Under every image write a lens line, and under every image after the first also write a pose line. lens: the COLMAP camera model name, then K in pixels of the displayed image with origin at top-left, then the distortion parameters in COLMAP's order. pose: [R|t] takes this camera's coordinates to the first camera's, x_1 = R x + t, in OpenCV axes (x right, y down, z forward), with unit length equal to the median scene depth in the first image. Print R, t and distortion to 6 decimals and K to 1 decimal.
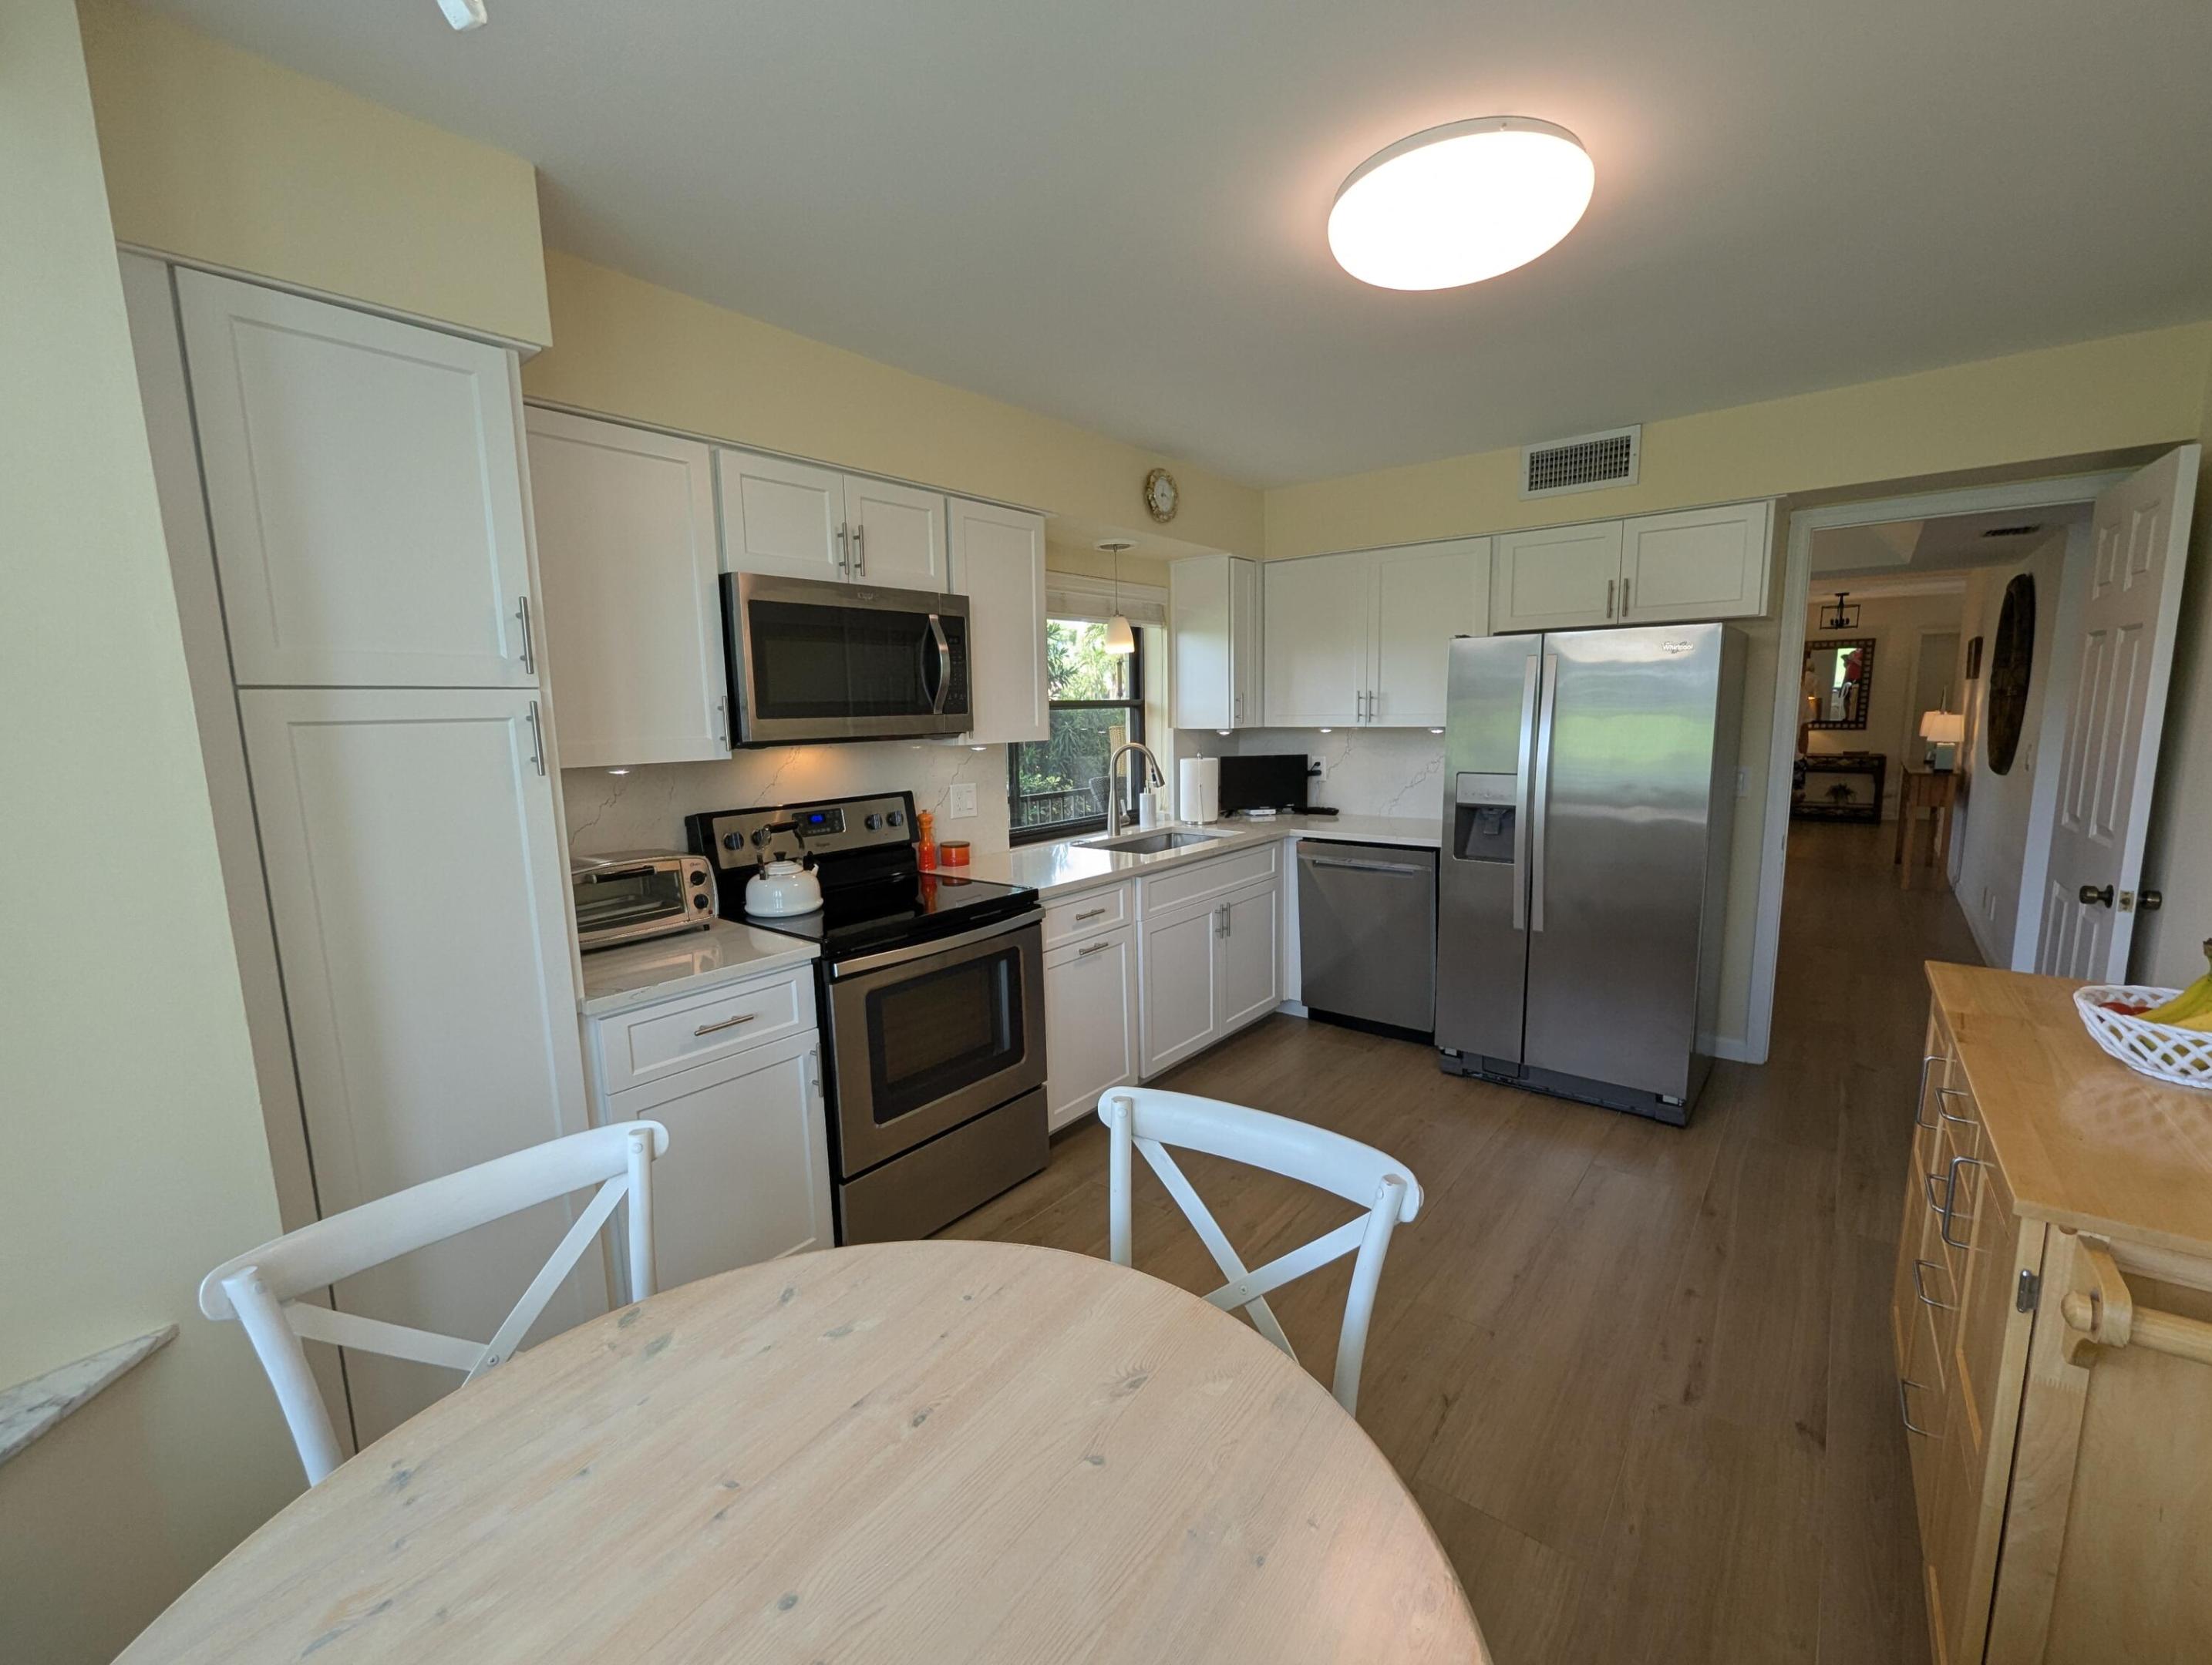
lens RADIAL K [[913.3, 0, 1097.3], [0, 913.3, 835.5], [0, 0, 1]] dist [-0.001689, -0.000171]
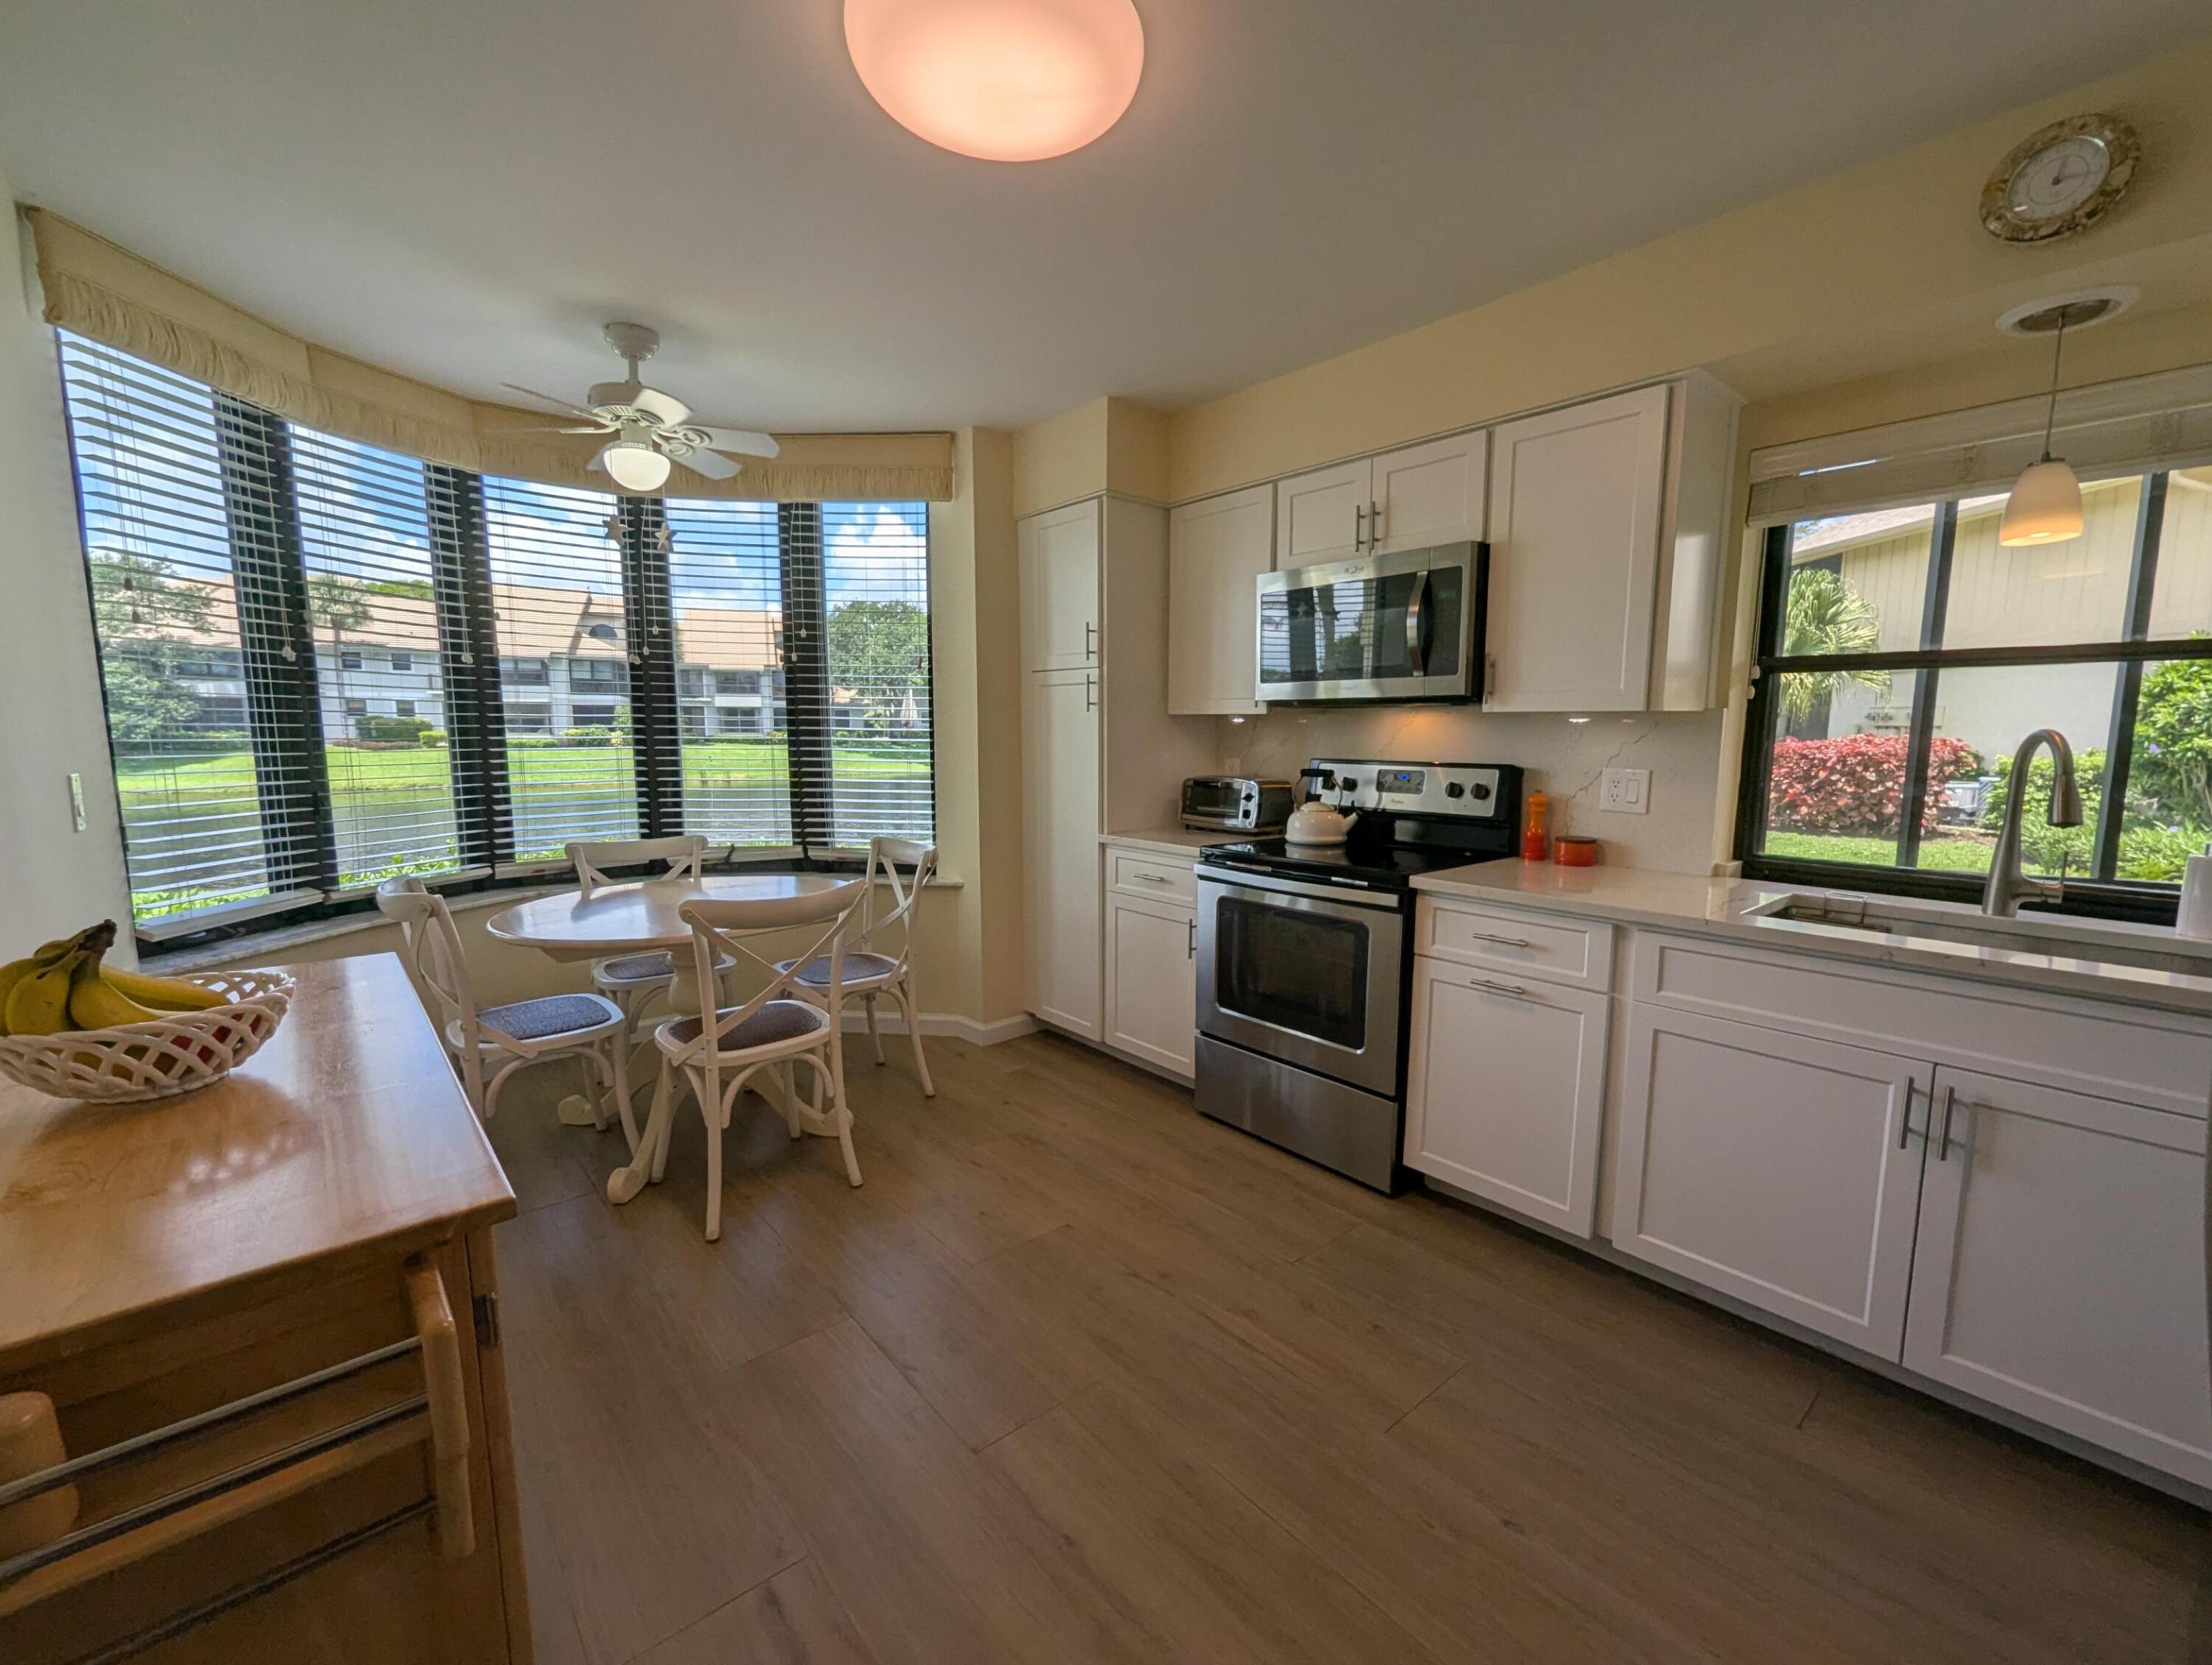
lens RADIAL K [[913.3, 0, 1088.2], [0, 913.3, 834.3], [0, 0, 1]] dist [-0.001689, -0.000171]
pose [[-0.180850, 0.129652, -0.974927, 0.743767], [-0.148640, 0.976284, 0.157405, -0.061687], [0.972214, 0.173380, -0.157290, 0.756648]]
